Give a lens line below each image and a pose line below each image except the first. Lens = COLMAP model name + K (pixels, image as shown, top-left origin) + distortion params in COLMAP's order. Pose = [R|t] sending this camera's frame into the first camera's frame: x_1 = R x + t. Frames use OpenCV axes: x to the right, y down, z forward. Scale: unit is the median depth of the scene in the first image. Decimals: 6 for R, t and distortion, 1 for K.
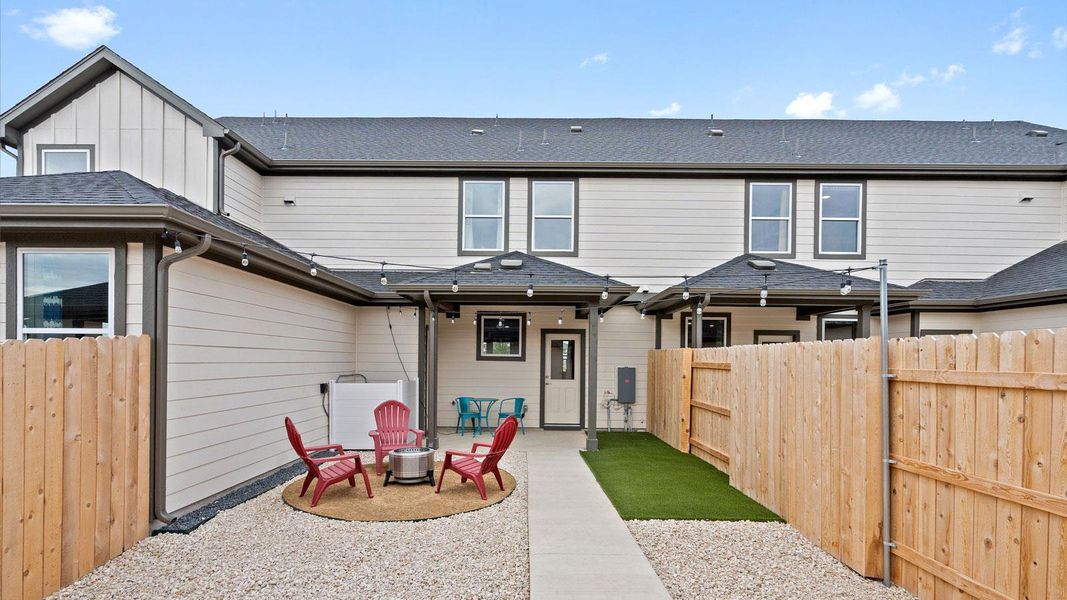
lens RADIAL K [[492.5, 0, 530.8], [0, 492.5, 361.0], [0, 0, 1]] dist [0.000931, 0.001269]
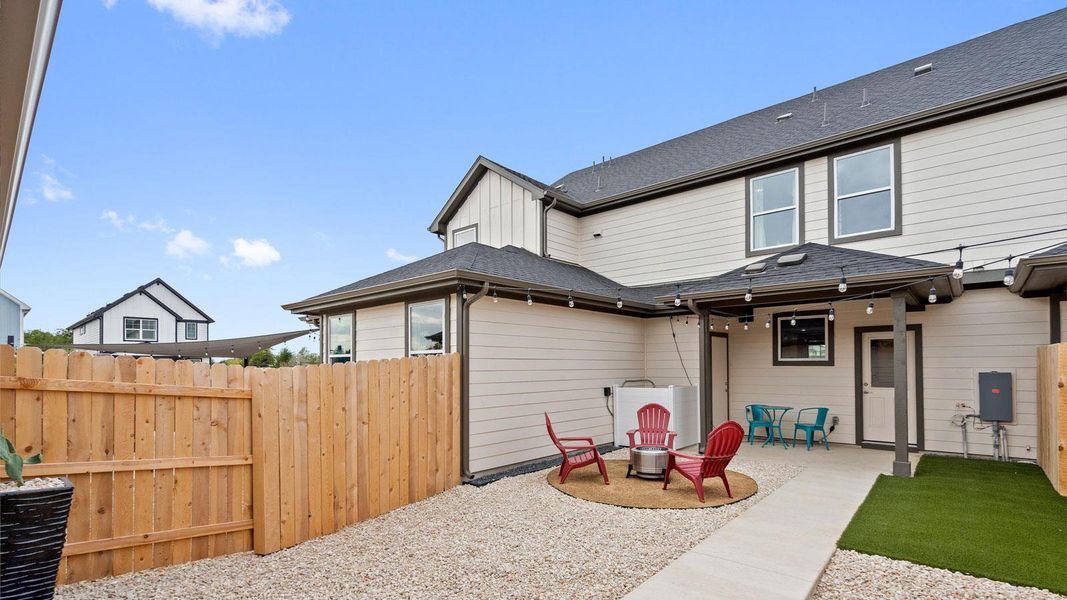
lens RADIAL K [[492.5, 0, 530.8], [0, 492.5, 361.0], [0, 0, 1]] dist [0.000931, 0.001269]
pose [[0.755813, -0.021402, -0.654438, 0.190423], [0.012109, 0.999752, -0.018709, 0.002141], [0.654676, 0.006216, 0.755884, -0.004267]]
